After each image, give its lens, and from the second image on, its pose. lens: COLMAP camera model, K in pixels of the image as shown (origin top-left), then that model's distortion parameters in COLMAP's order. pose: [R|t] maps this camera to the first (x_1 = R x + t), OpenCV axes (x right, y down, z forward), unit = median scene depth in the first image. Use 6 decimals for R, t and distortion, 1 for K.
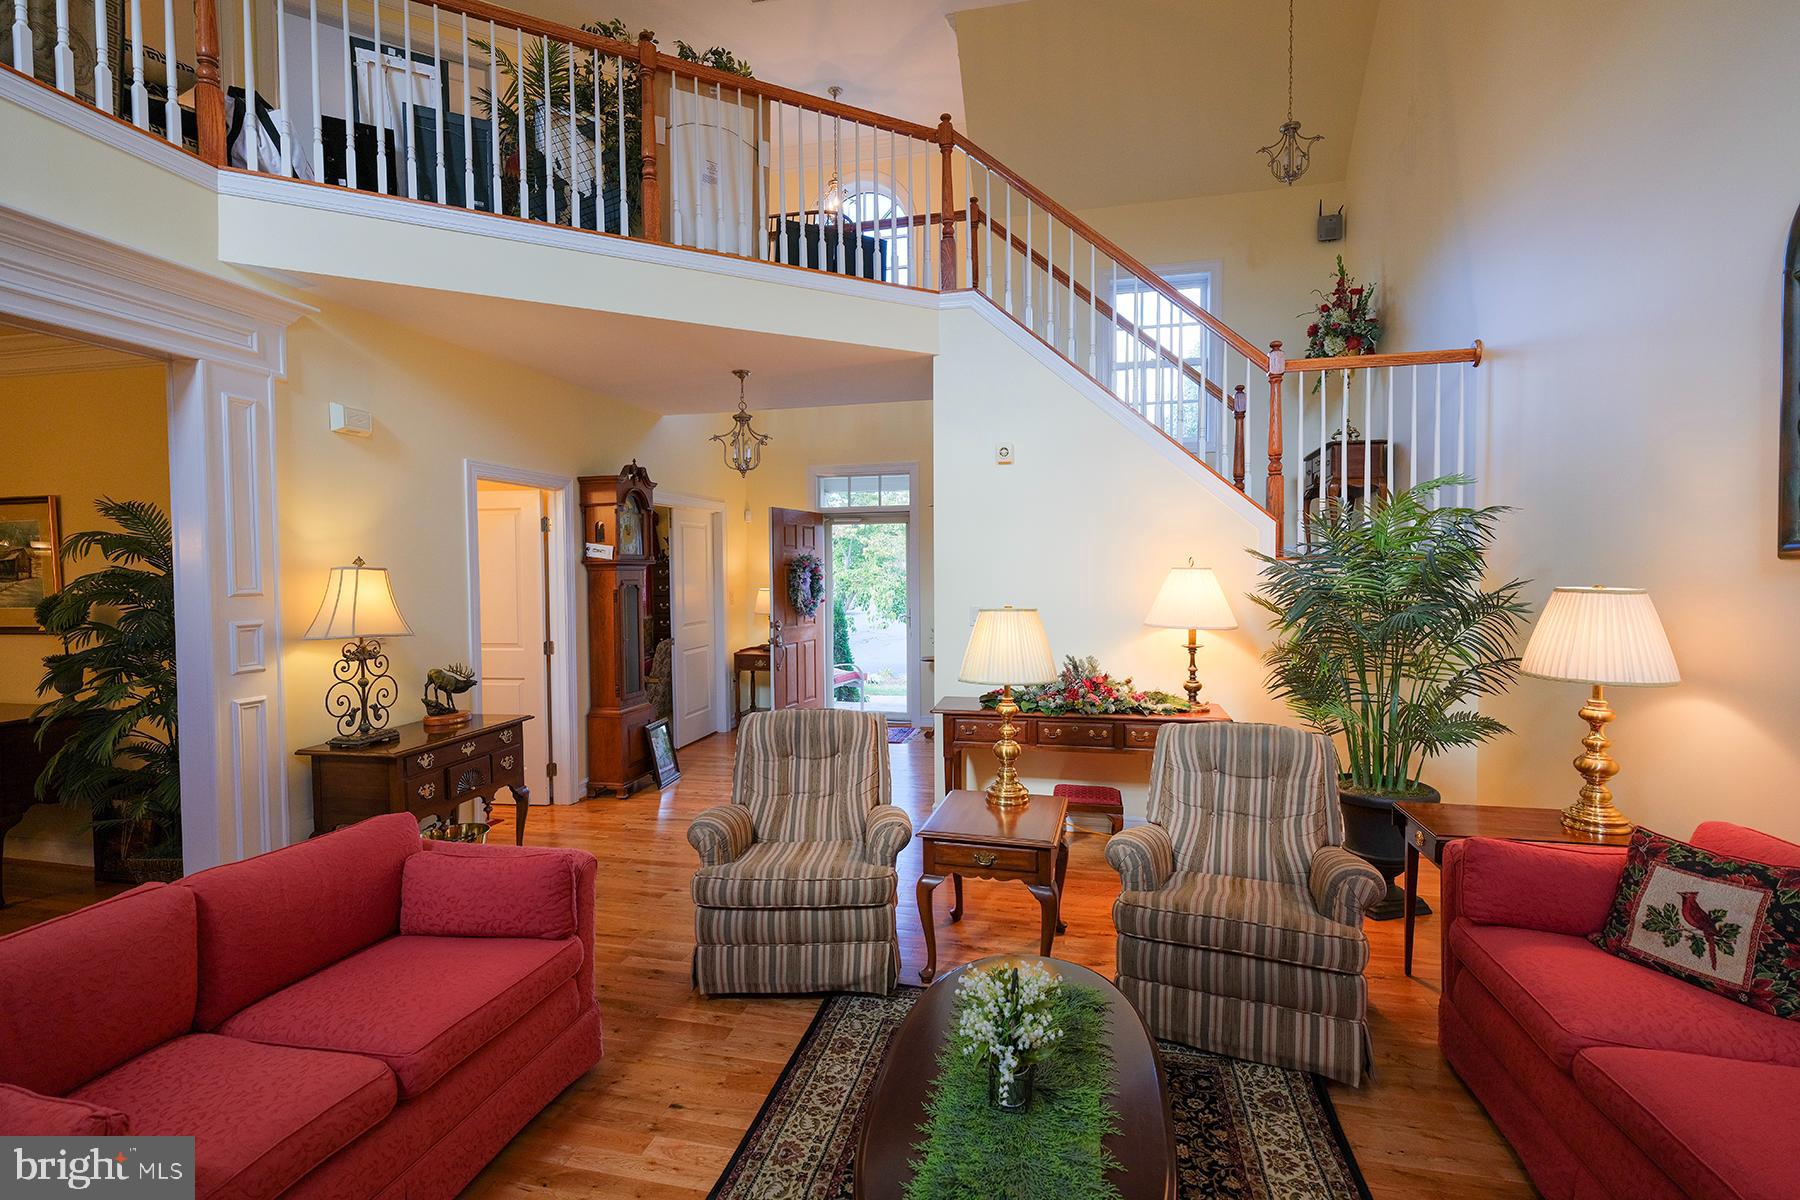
lens RADIAL K [[825.6, 0, 906.9], [0, 825.6, 622.4], [0, 0, 1]] dist [0.000055, 0.000612]
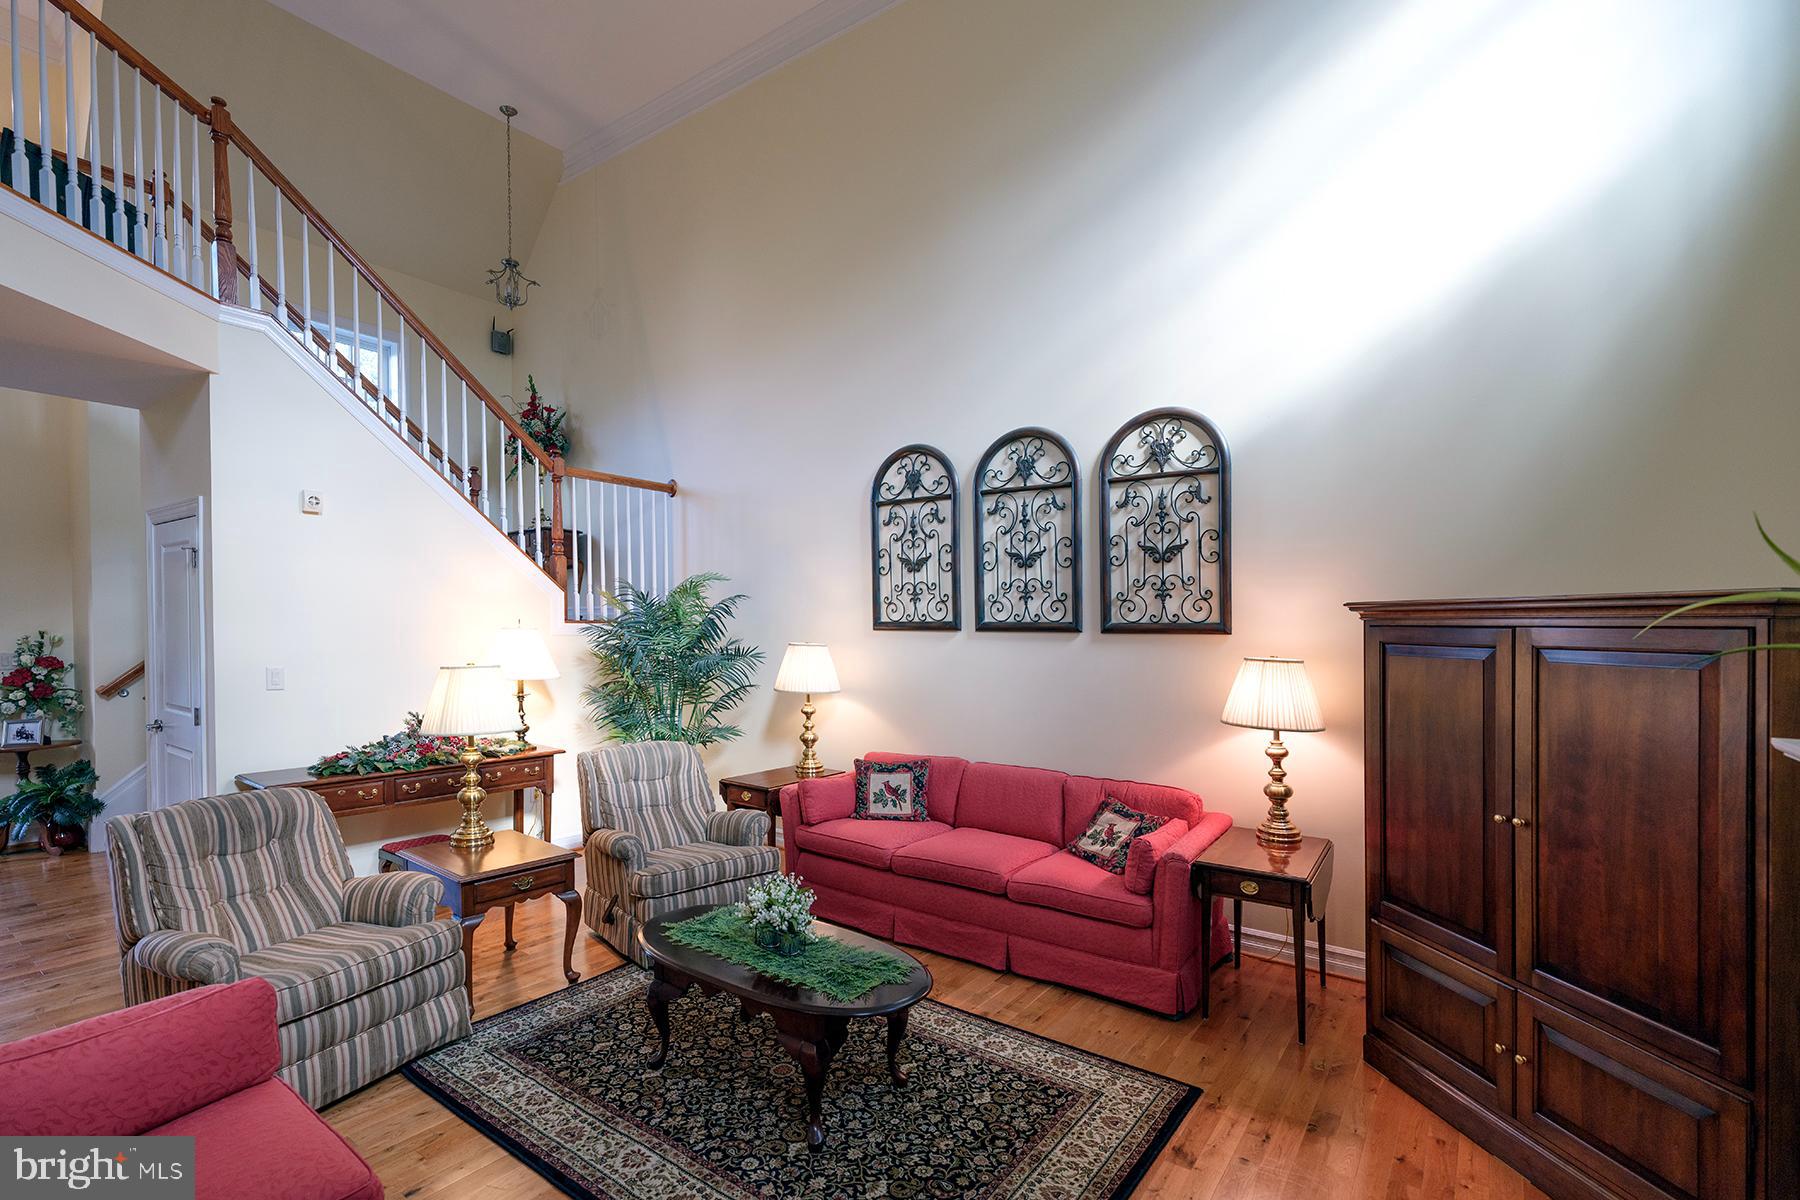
lens RADIAL K [[825.6, 0, 879.9], [0, 825.6, 643.6], [0, 0, 1]] dist [0.000055, 0.000612]
pose [[0.408664, -0.007022, 0.912658, -0.478784], [0.044427, 0.998938, -0.012207, -0.005953], [-0.911603, 0.045535, 0.408542, 0.045912]]
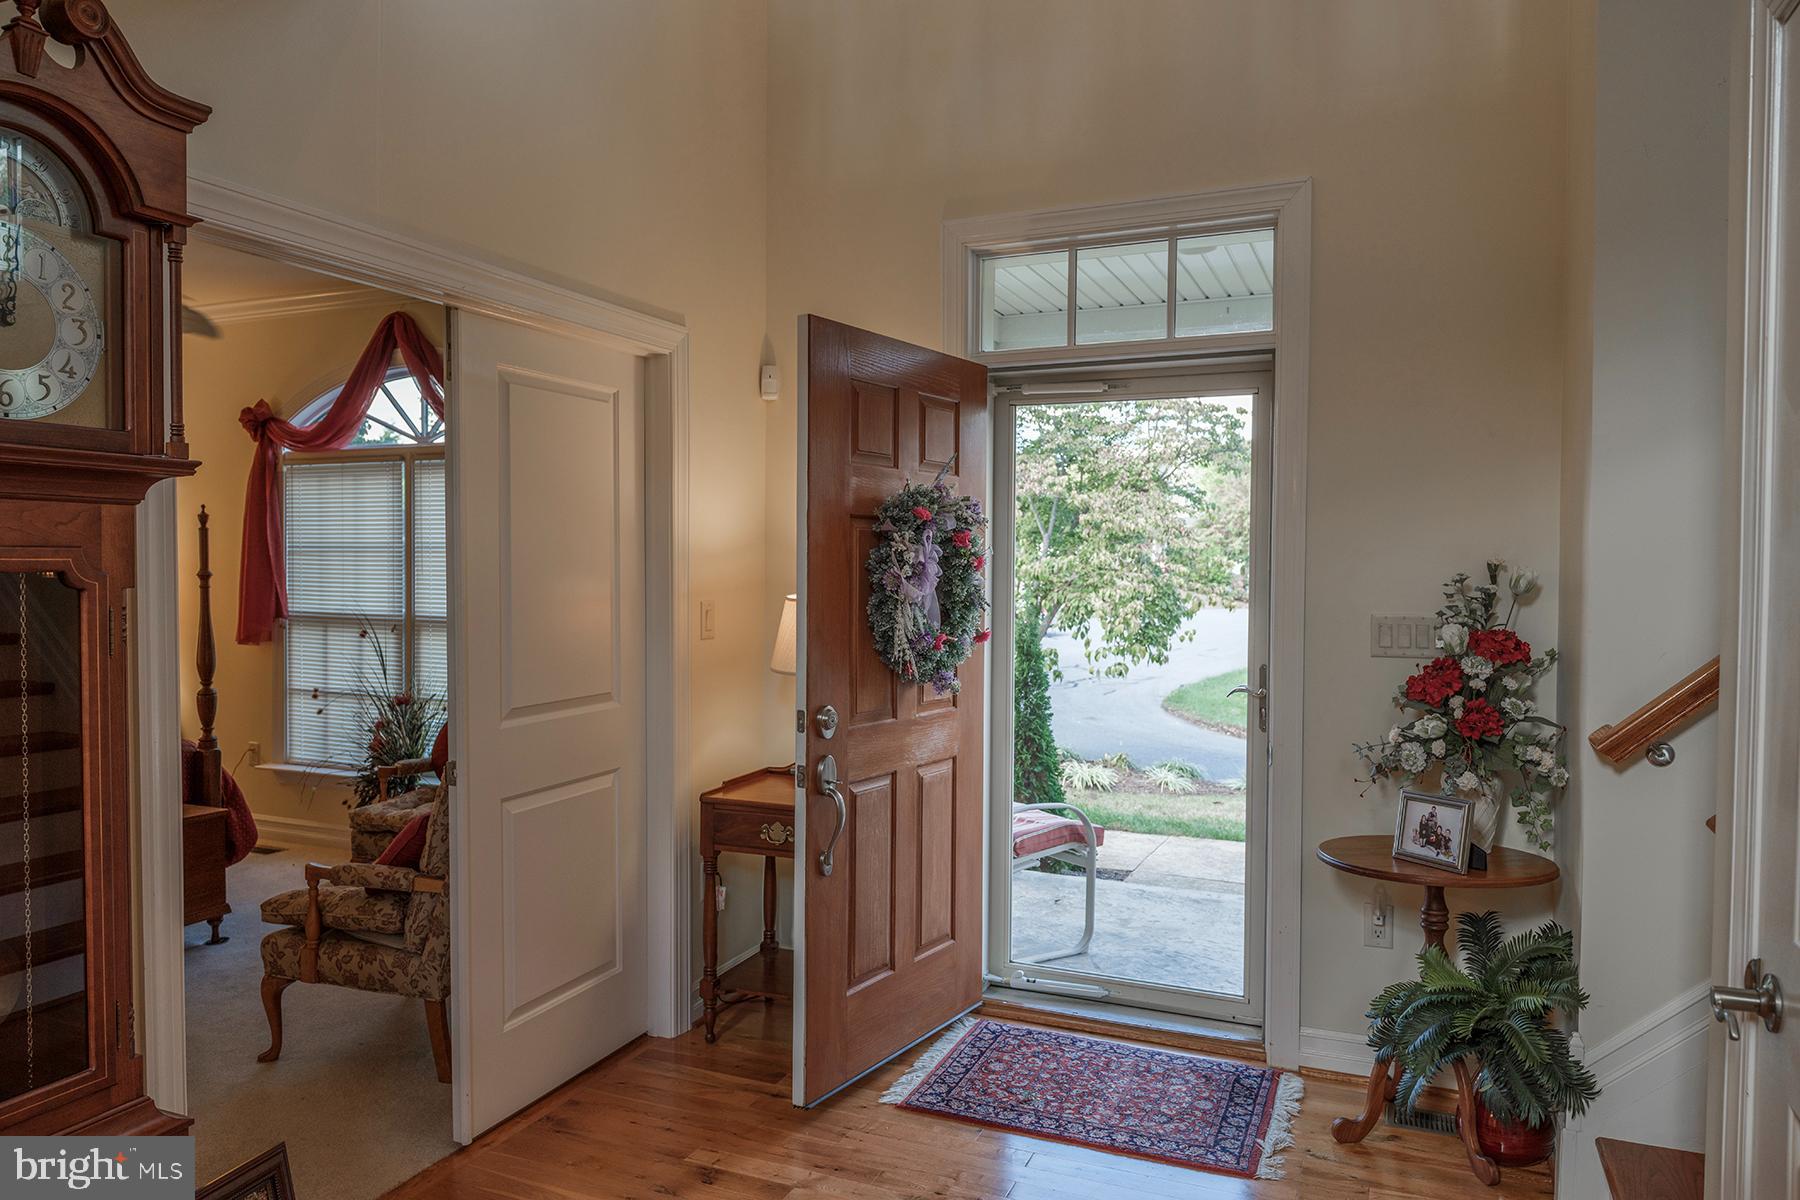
lens RADIAL K [[1224.4, 0, 907.3], [0, 1224.4, 609.3], [0, 0, 1]] dist [-0.009656, -0.004551]
pose [[0.983515, 0.019881, -0.179730, -0.077961], [-0.024704, 0.999391, -0.024639, -0.042093], [0.179131, 0.028673, 0.983407, 0.917271]]
